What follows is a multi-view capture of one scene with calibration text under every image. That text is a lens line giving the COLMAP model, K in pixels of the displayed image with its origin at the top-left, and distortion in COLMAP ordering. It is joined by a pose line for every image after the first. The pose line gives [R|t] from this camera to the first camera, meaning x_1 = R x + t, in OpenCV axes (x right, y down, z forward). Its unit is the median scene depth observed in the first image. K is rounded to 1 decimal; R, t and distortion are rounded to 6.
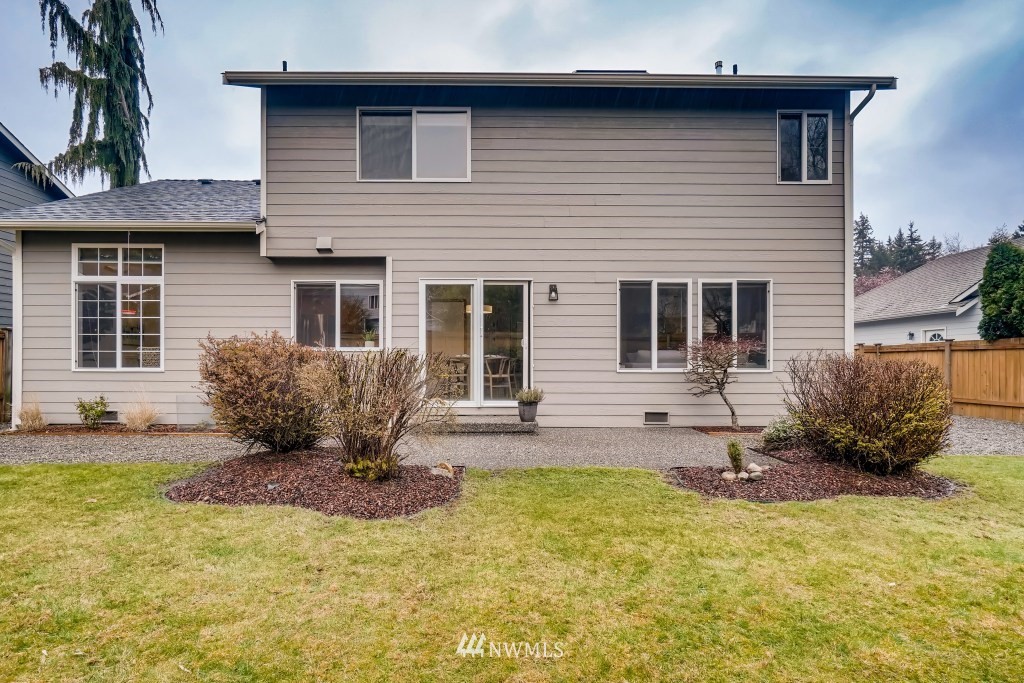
lens RADIAL K [[517.3, 0, 512.1], [0, 517.3, 349.7], [0, 0, 1]] dist [-0.025891, 0.002234]
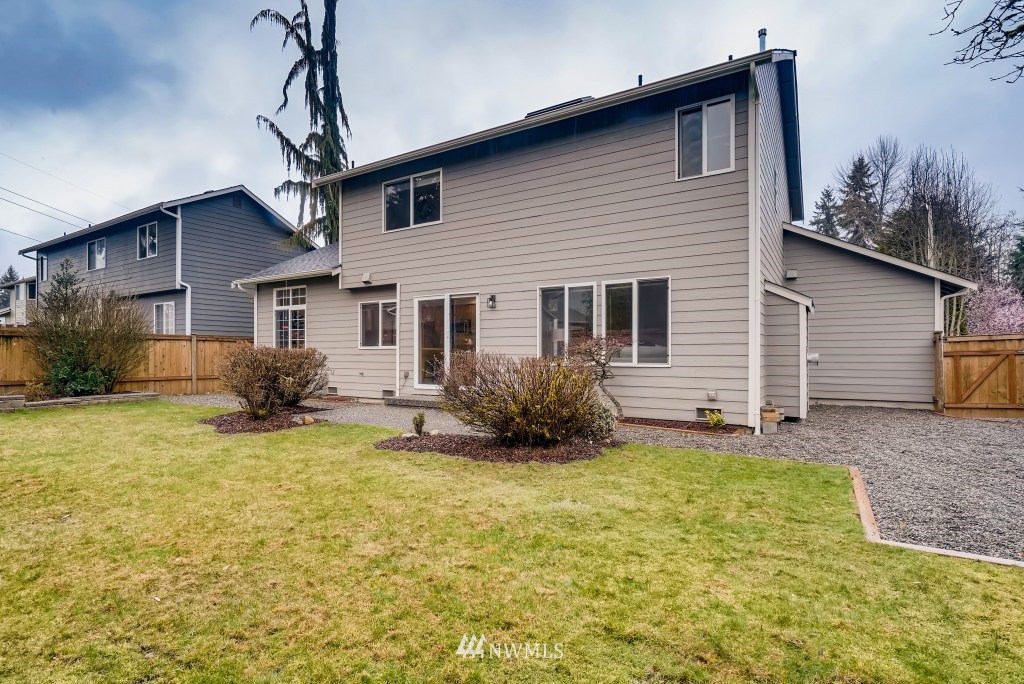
lens RADIAL K [[496.5, 0, 513.5], [0, 496.5, 346.1], [0, 0, 1]] dist [-0.039115, -0.000174]
pose [[0.846087, -0.008824, -0.532971, 0.761282], [0.009601, 0.999953, -0.001313, 0.000539], [0.532958, -0.004006, 0.846132, 0.003035]]
